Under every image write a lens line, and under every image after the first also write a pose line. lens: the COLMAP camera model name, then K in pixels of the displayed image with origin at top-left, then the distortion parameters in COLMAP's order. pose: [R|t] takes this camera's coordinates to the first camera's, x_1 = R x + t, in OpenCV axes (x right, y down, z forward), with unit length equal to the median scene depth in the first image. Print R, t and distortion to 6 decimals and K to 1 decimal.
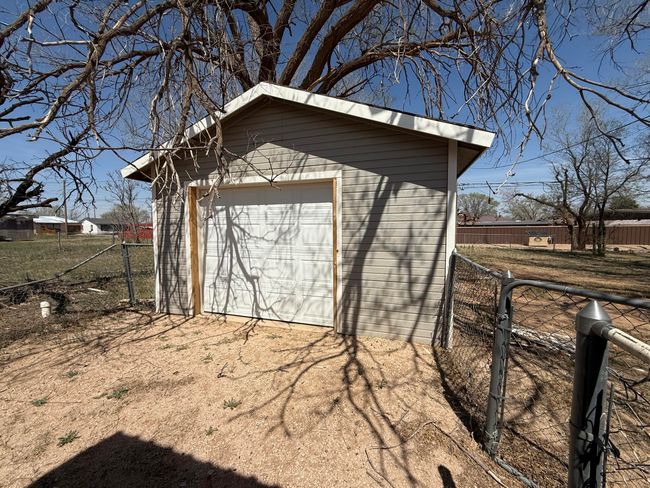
lens RADIAL K [[260.5, 0, 324.3], [0, 260.5, 243.0], [0, 0, 1]] dist [0.001478, -0.000367]
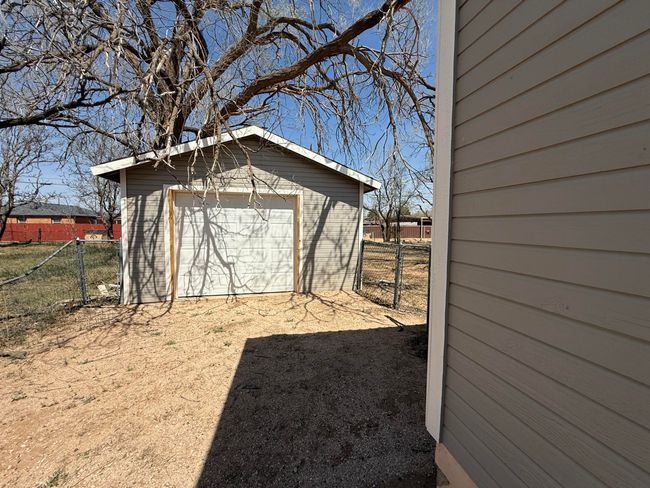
lens RADIAL K [[260.5, 0, 324.5], [0, 260.5, 244.0], [0, 0, 1]] dist [0.001478, -0.000367]
pose [[0.846824, -0.027091, 0.531183, -0.666058], [0.020201, 0.999620, 0.018777, 0.023331], [-0.531489, -0.005171, 0.847049, -0.425205]]
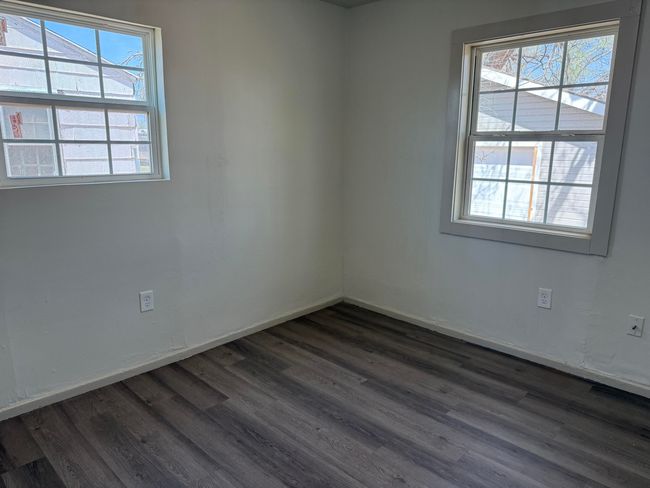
lens RADIAL K [[456.6, 0, 322.1], [0, 456.6, 245.2], [0, 0, 1]] dist [0.009164, -0.001876]
pose [[0.898622, 0.111169, -0.424405, 0.099754], [-0.051901, 0.987508, 0.148776, -0.067532], [0.435643, -0.111666, 0.893166, -1.293704]]
